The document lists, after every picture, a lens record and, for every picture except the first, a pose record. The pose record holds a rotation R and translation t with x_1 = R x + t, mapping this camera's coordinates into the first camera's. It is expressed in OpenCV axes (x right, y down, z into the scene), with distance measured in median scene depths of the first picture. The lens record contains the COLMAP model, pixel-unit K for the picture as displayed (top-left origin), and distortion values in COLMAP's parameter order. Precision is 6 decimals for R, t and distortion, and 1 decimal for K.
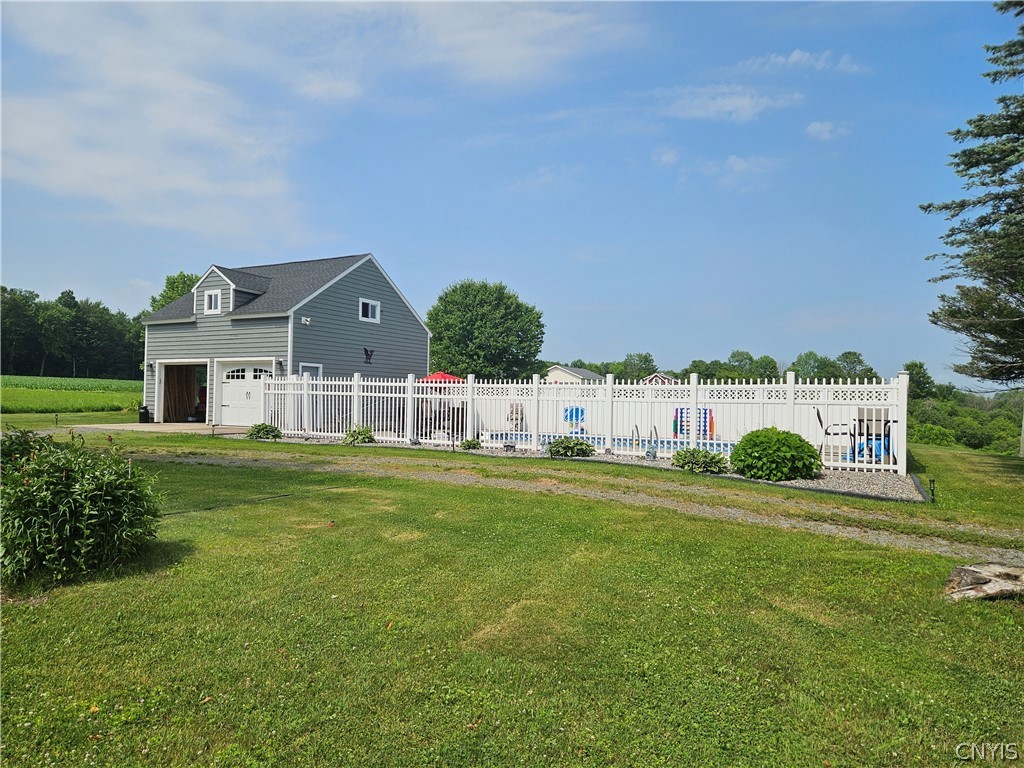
lens RADIAL K [[687.5, 0, 512.5], [0, 687.5, 380.5], [0, 0, 1]] dist [0.046043, -0.025956]
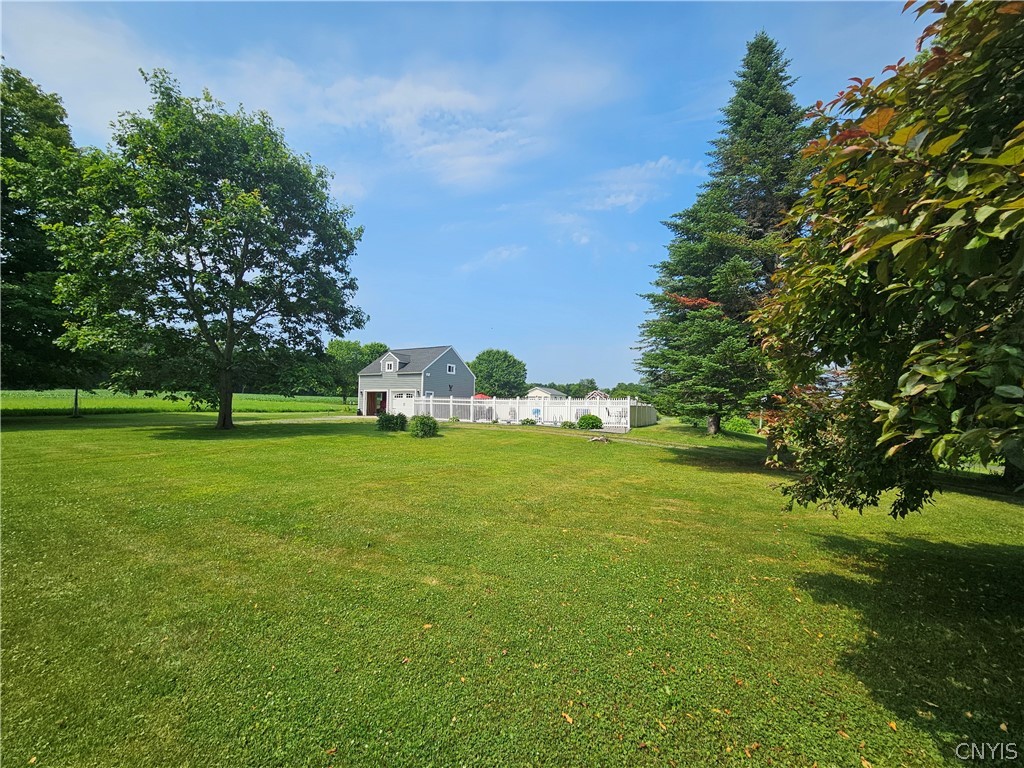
lens RADIAL K [[418.6, 0, 512.1], [0, 418.6, 382.7], [0, 0, 1]] dist [-0.009429, -0.000290]
pose [[0.999987, -0.003677, -0.003552, 0.010668], [0.003575, 0.999589, -0.028445, -0.011794], [0.003655, 0.028432, 0.999589, -0.486318]]
